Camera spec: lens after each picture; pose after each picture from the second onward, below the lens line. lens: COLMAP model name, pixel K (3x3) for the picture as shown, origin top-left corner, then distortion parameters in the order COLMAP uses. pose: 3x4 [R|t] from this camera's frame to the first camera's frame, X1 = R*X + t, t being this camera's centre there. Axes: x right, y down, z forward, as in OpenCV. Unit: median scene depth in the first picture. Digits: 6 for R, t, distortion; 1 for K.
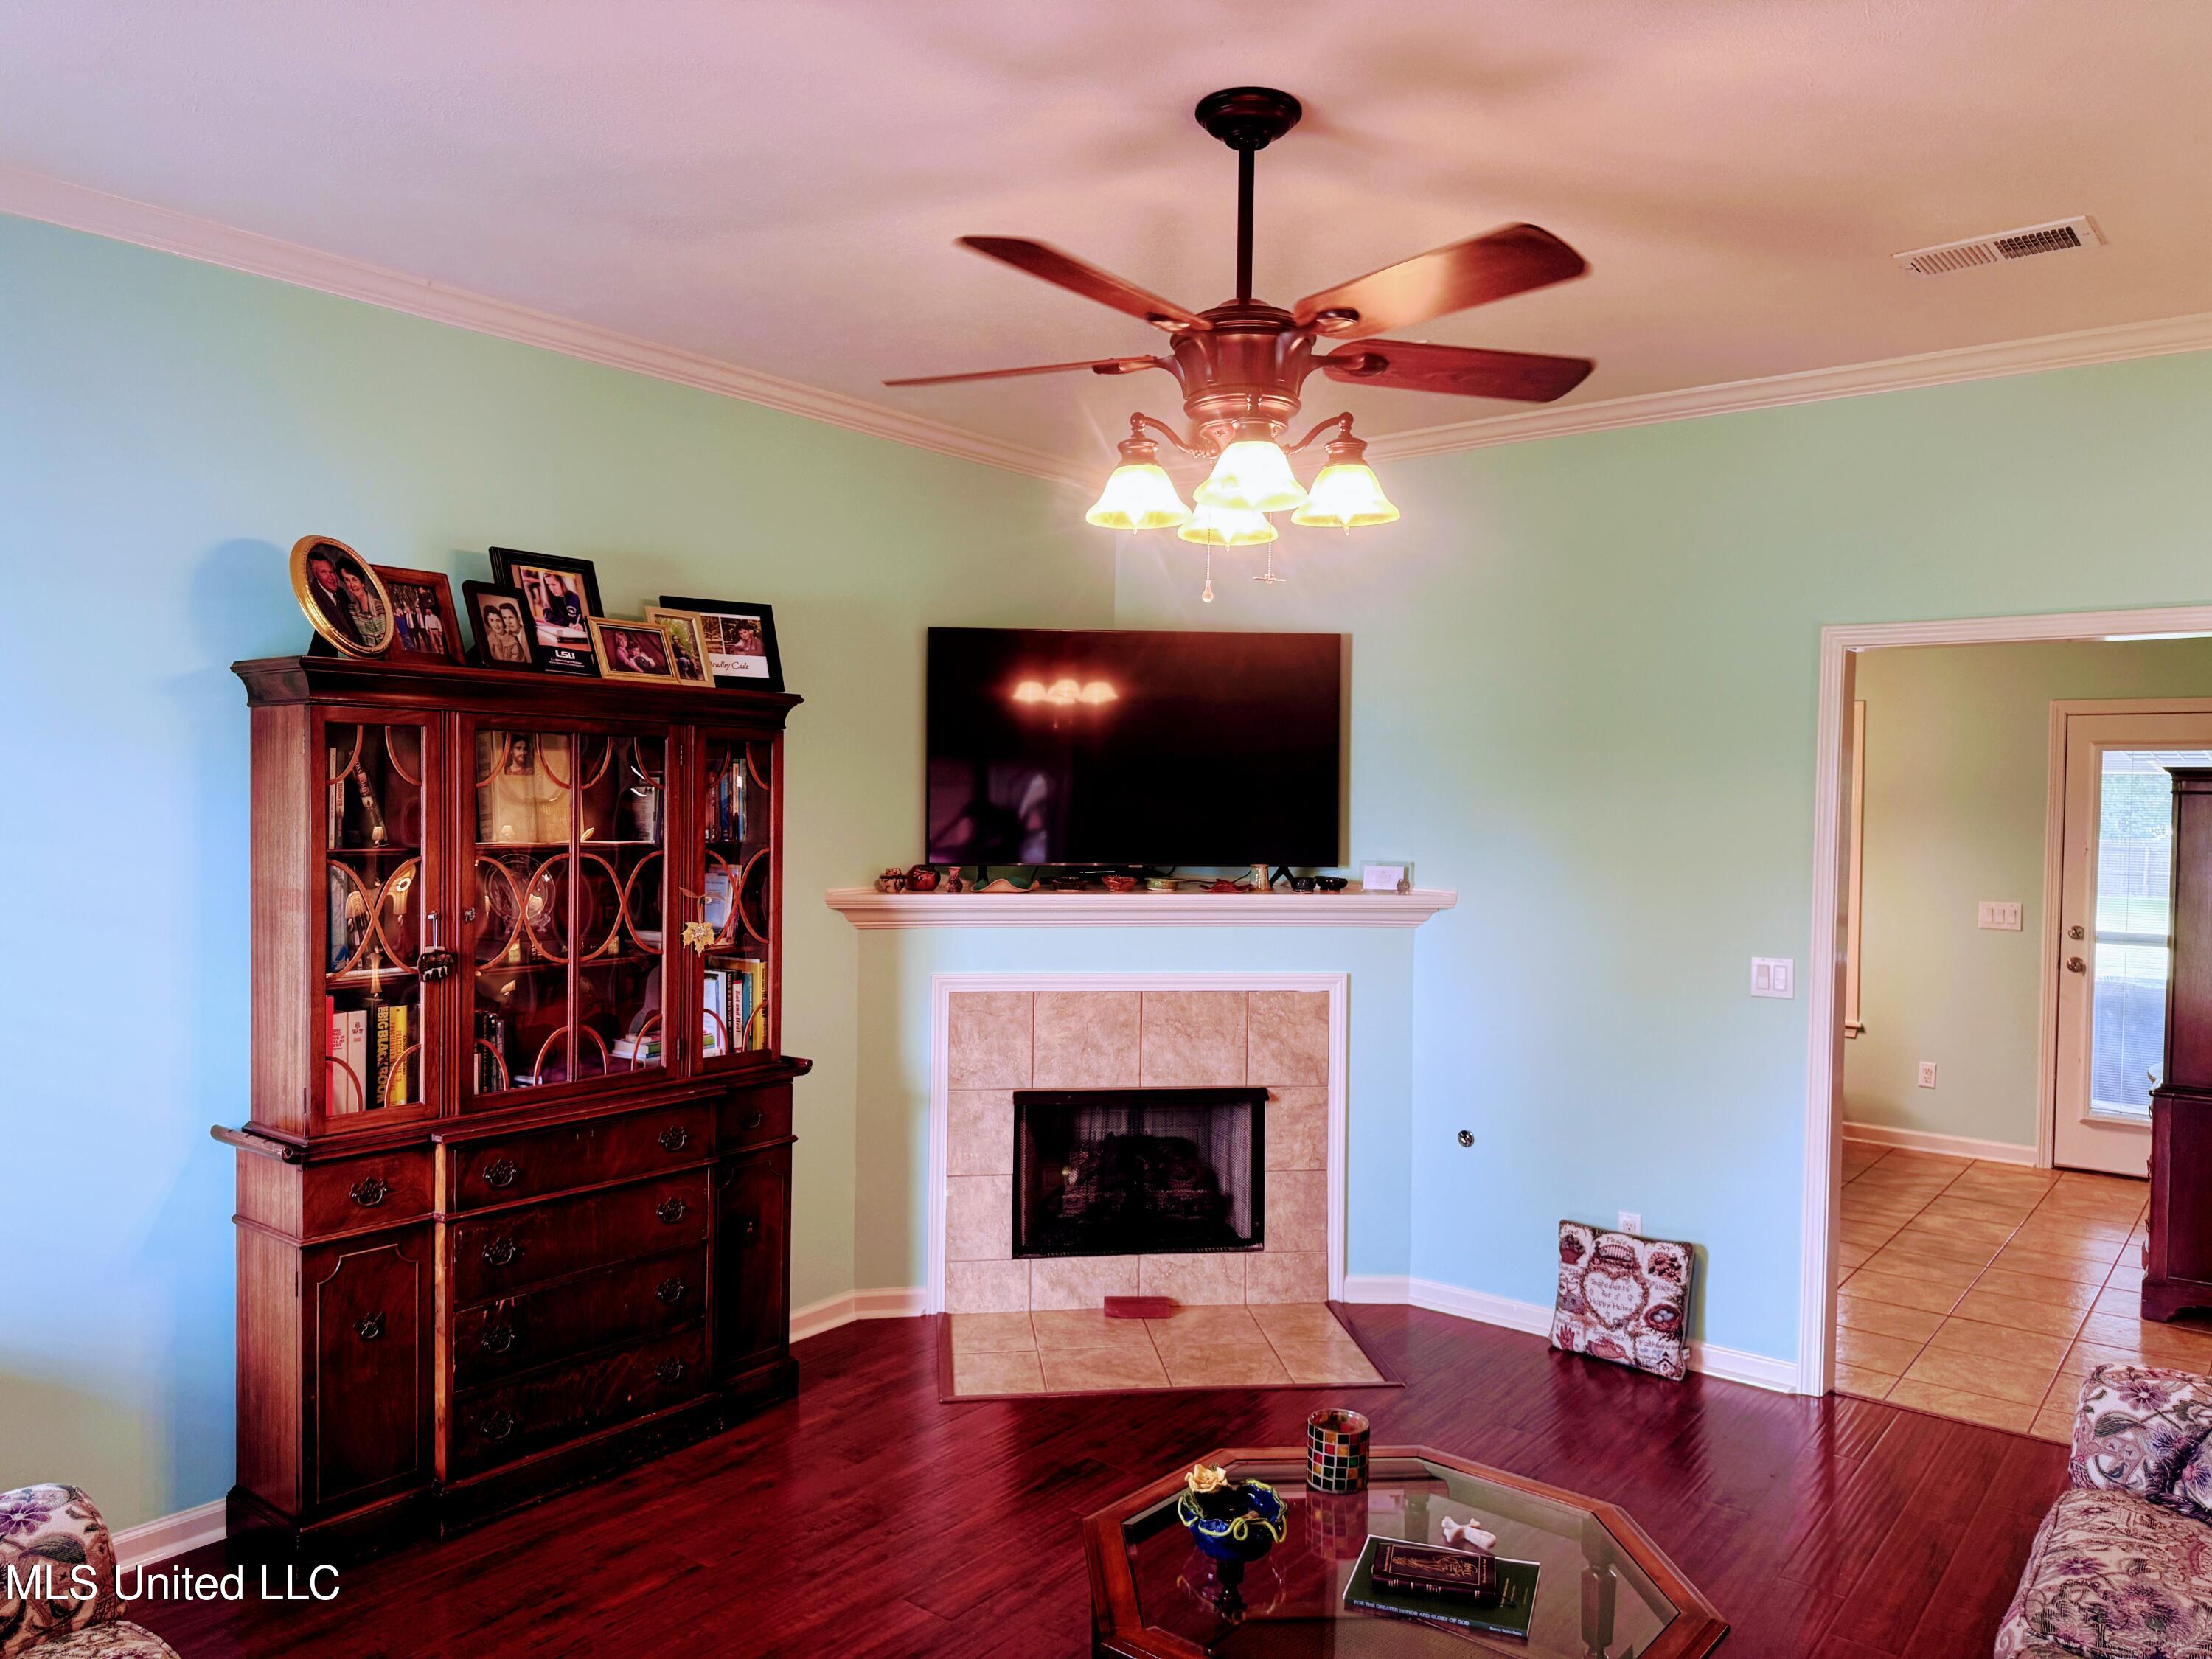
lens RADIAL K [[1558.6, 0, 1106.0], [0, 1558.6, 829.5], [0, 0, 1]] dist [0.007234, 0.002462]
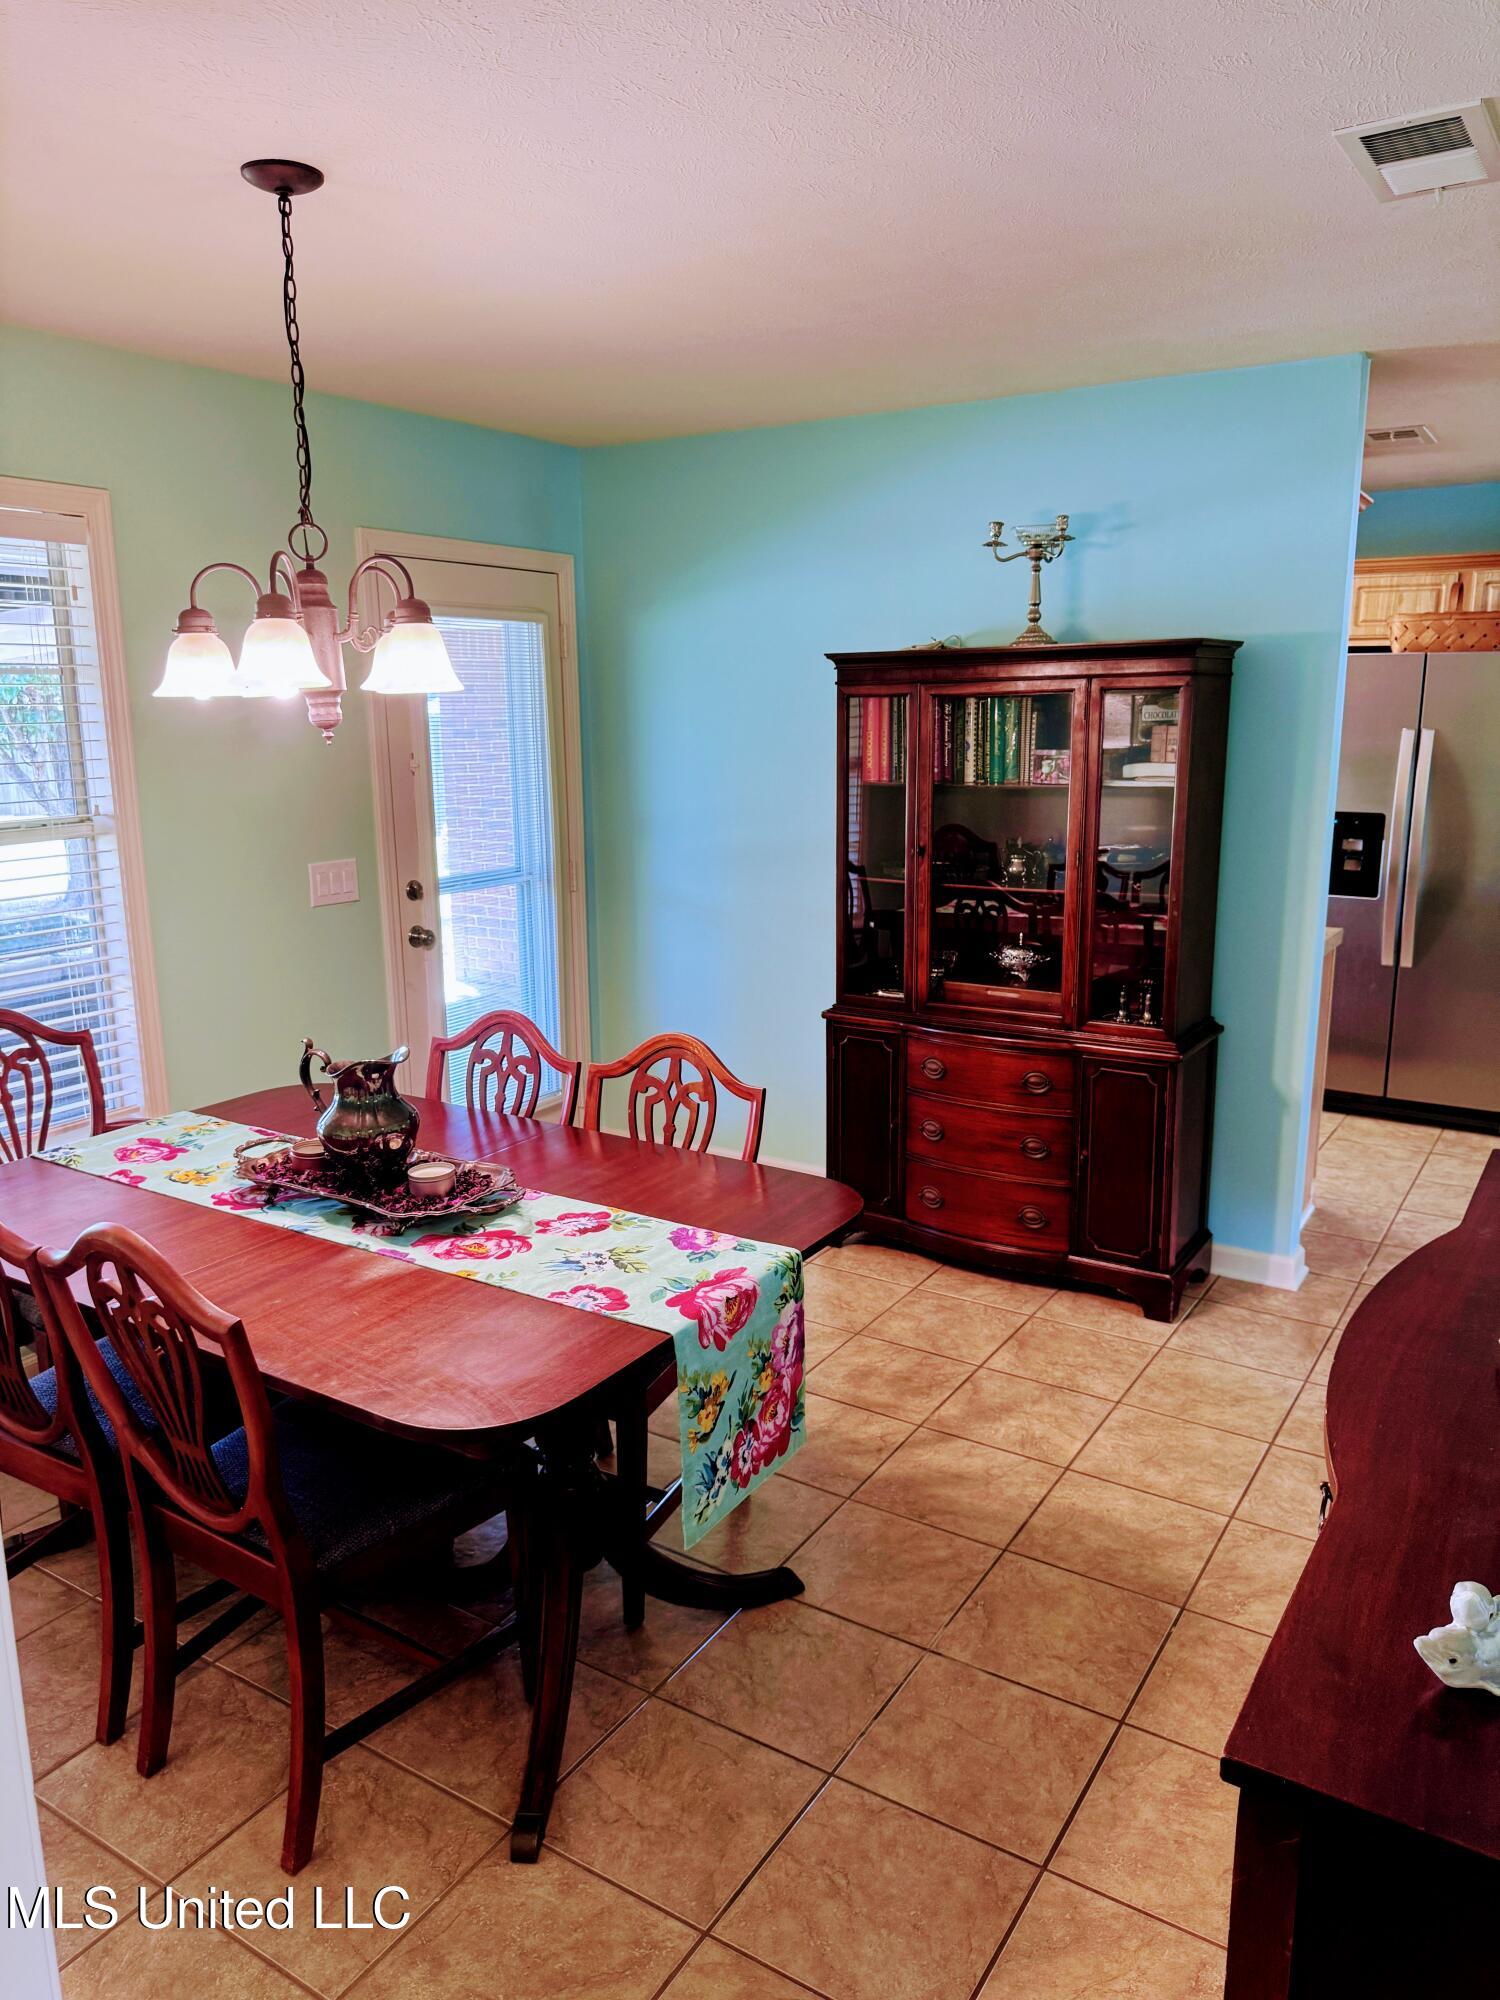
lens RADIAL K [[1409.2, 0, 750.0], [0, 1409.2, 1000.0], [0, 0, 1]] dist [0.007234, 0.002462]
pose [[-0.100443, -0.220011, 0.970312, -0.005022], [0.027790, 0.974244, 0.223779, -0.021960], [-0.994555, 0.049442, -0.091742, 0.938088]]
